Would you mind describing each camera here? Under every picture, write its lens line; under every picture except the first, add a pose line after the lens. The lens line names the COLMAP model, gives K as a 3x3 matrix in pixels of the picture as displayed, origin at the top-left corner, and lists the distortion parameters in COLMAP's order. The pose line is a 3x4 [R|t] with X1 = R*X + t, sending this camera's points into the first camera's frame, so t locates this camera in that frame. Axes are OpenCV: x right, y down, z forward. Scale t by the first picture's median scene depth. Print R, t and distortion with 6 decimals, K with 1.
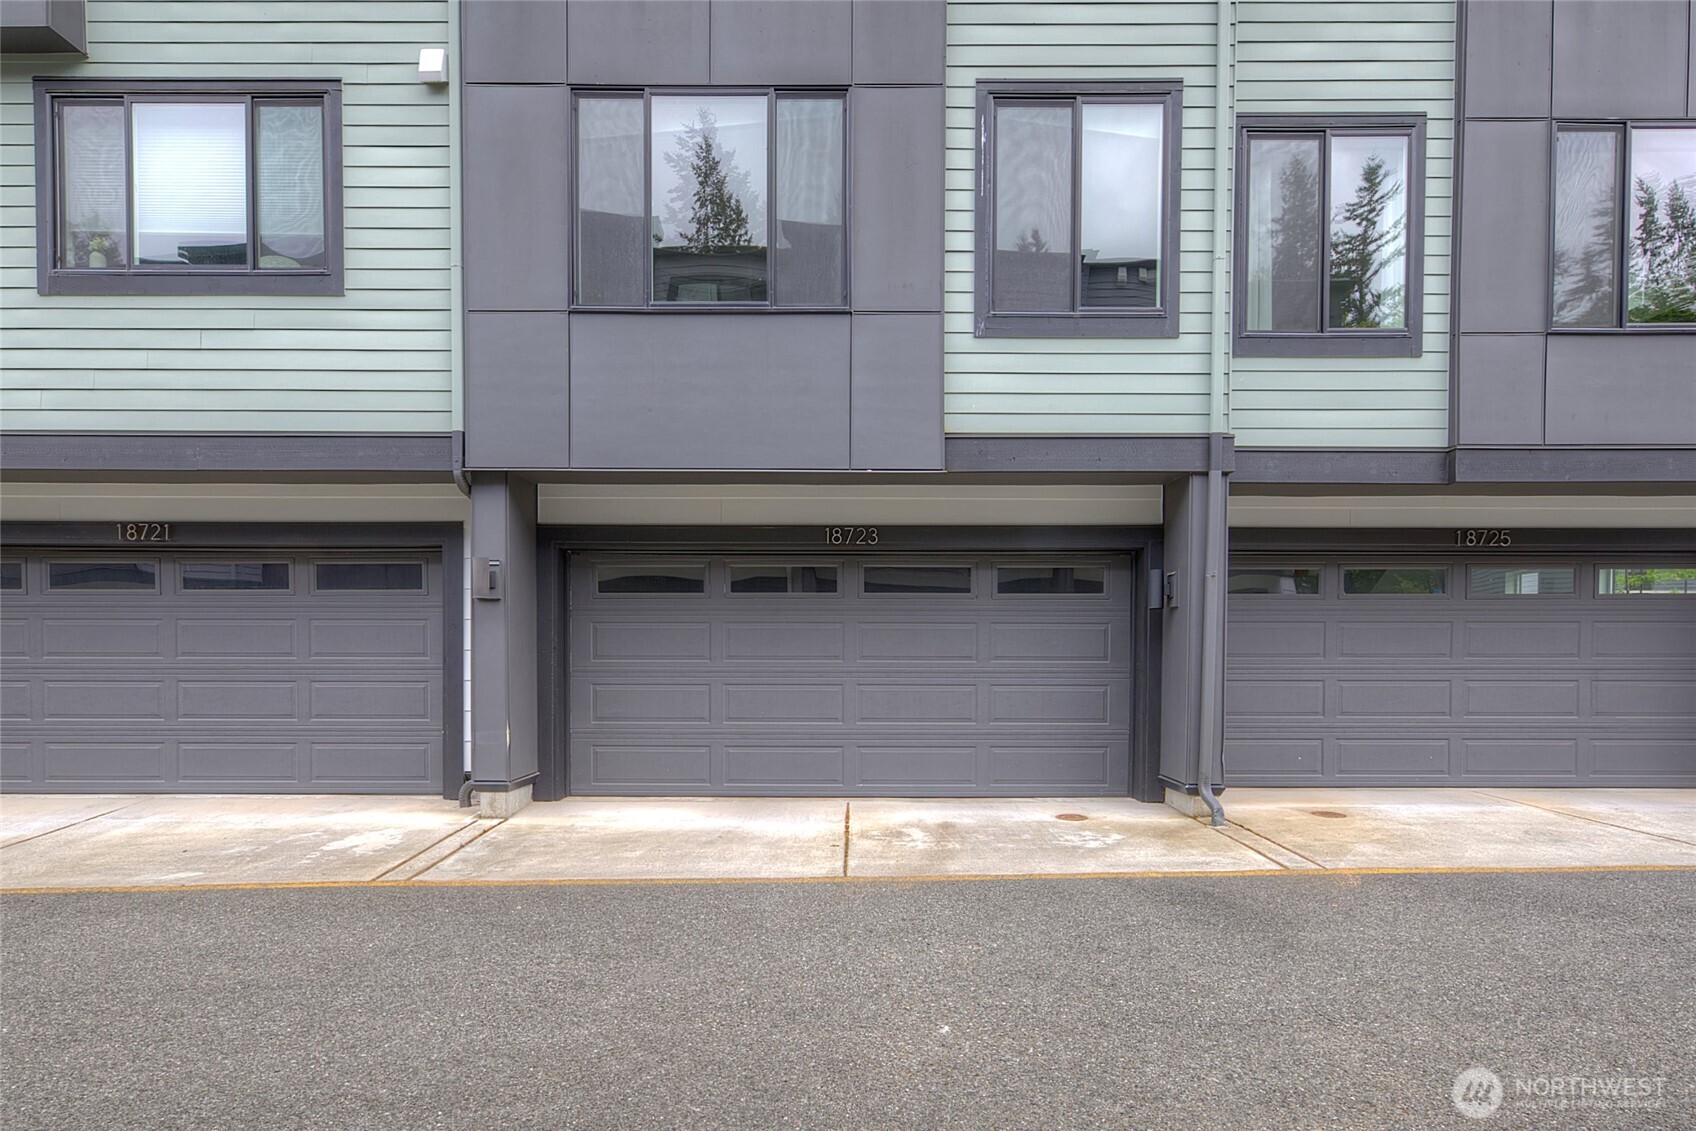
lens RADIAL K [[927.2, 0, 846.0], [0, 927.2, 674.0], [0, 0, 1]] dist [0.003864, 0.002331]
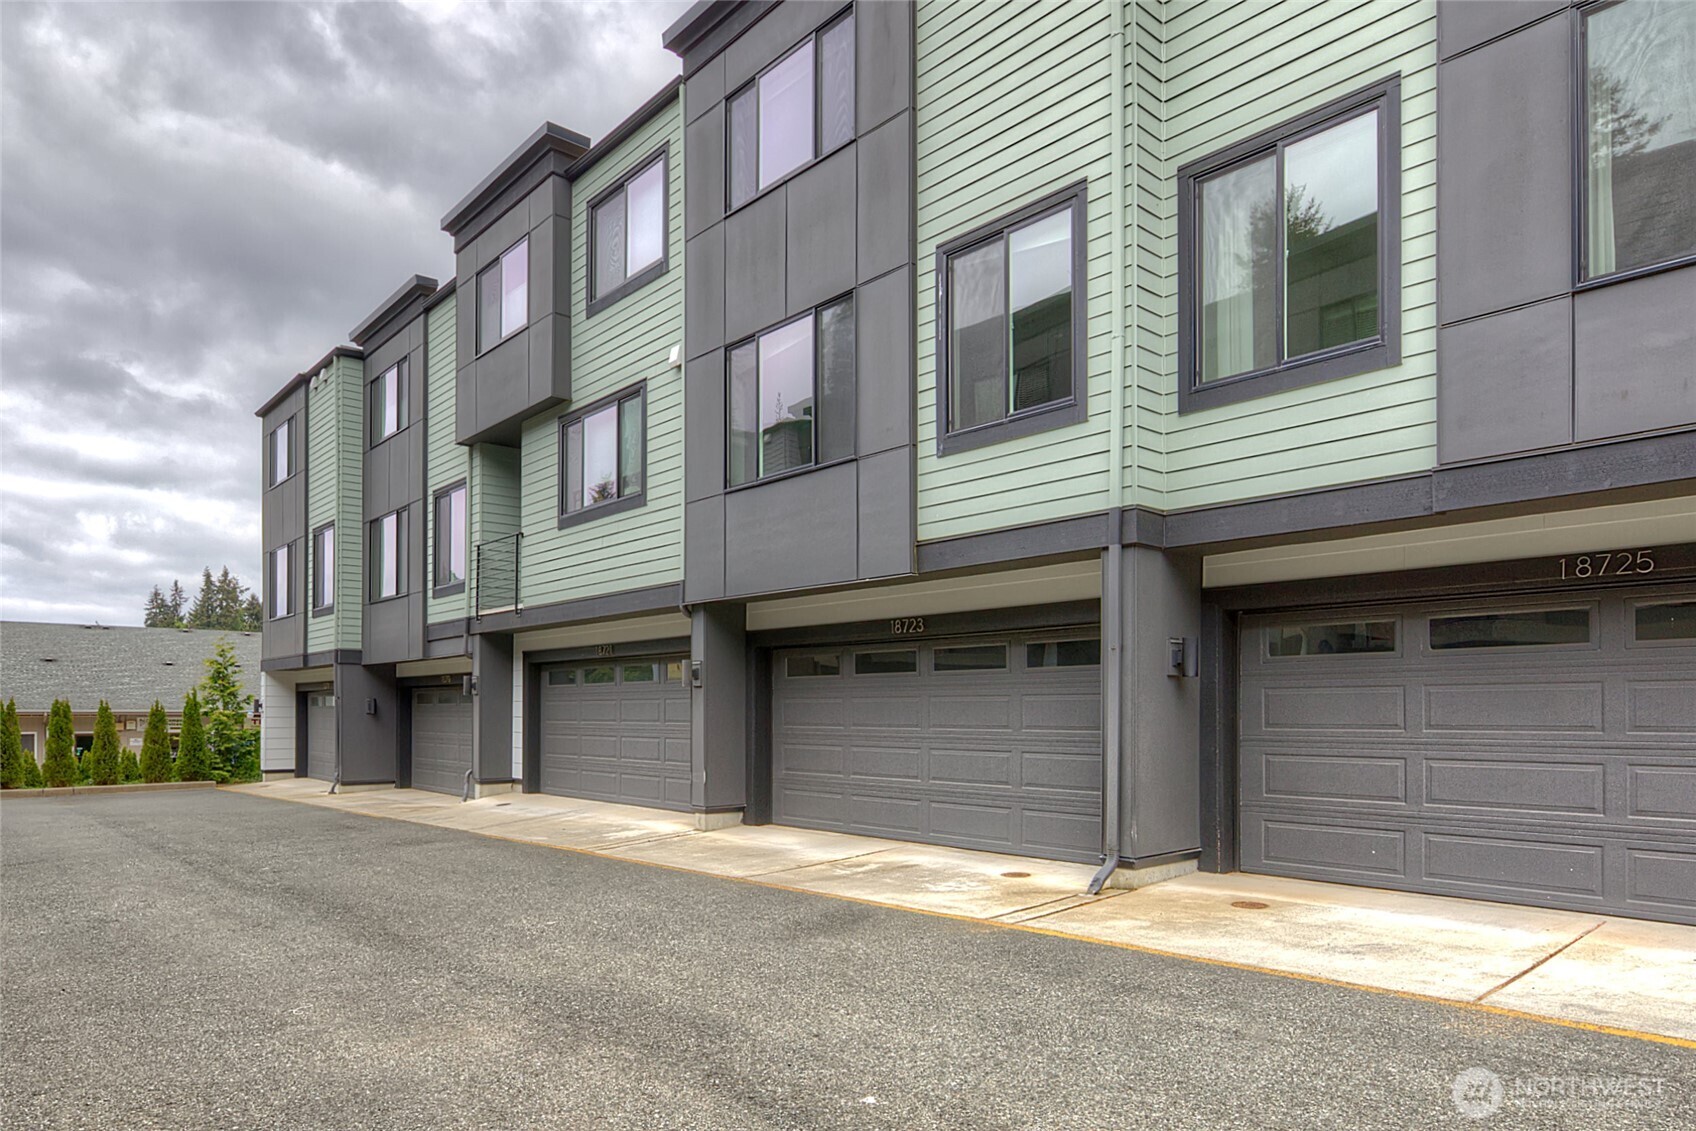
lens RADIAL K [[1005.7, 0, 849.1], [0, 1005.7, 697.9], [0, 0, 1]] dist [0.049338, -0.051333]
pose [[0.685714, -0.013420, -0.727747, 0.999733], [-0.019874, 0.999112, -0.037150, -0.003983], [0.727600, 0.039937, 0.684839, 0.041584]]
